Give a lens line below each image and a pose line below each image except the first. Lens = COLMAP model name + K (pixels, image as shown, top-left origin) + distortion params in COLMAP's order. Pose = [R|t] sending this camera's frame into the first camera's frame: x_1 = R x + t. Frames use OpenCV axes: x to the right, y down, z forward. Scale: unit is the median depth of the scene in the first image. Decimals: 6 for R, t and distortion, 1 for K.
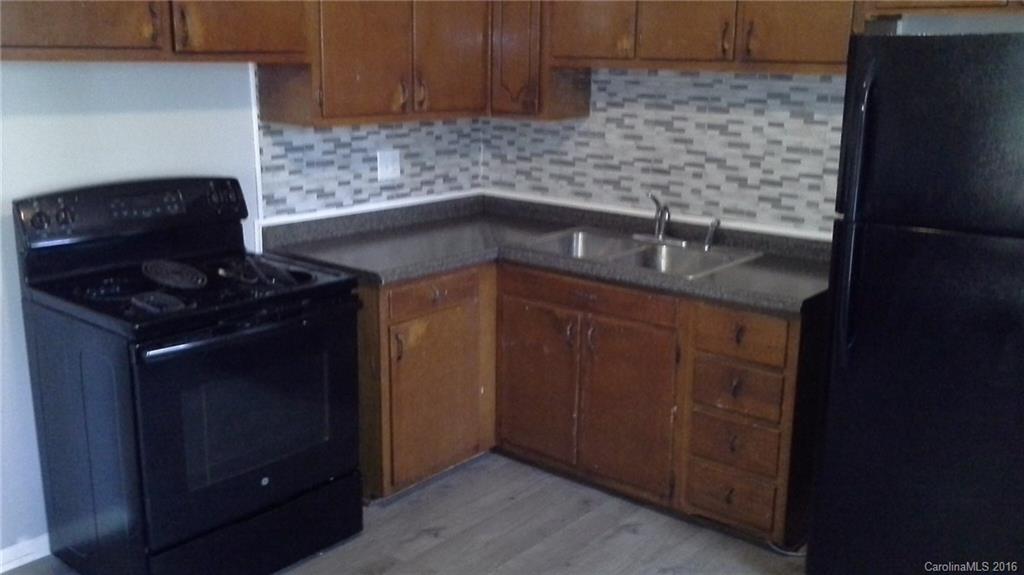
lens RADIAL K [[898.8, 0, 512.0], [0, 898.8, 287.5], [0, 0, 1]] dist [0.004498, -0.127528]
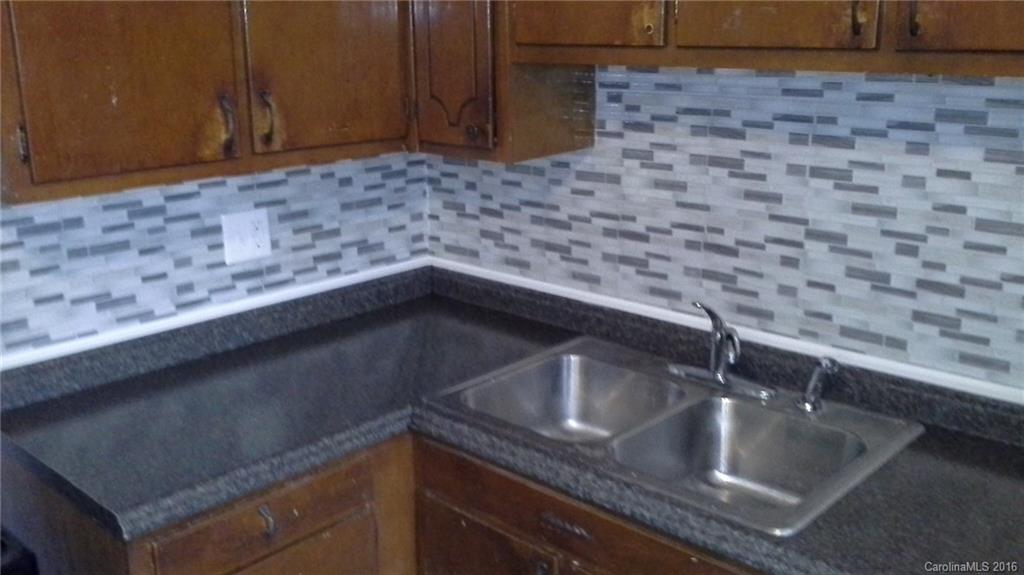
lens RADIAL K [[898.8, 0, 512.0], [0, 898.8, 287.5], [0, 0, 1]] dist [0.004498, -0.127528]
pose [[0.997374, -0.005122, -0.072246, 0.078463], [0.007324, 0.999516, 0.030243, -0.123599], [0.072057, -0.030692, 0.996928, 0.445559]]
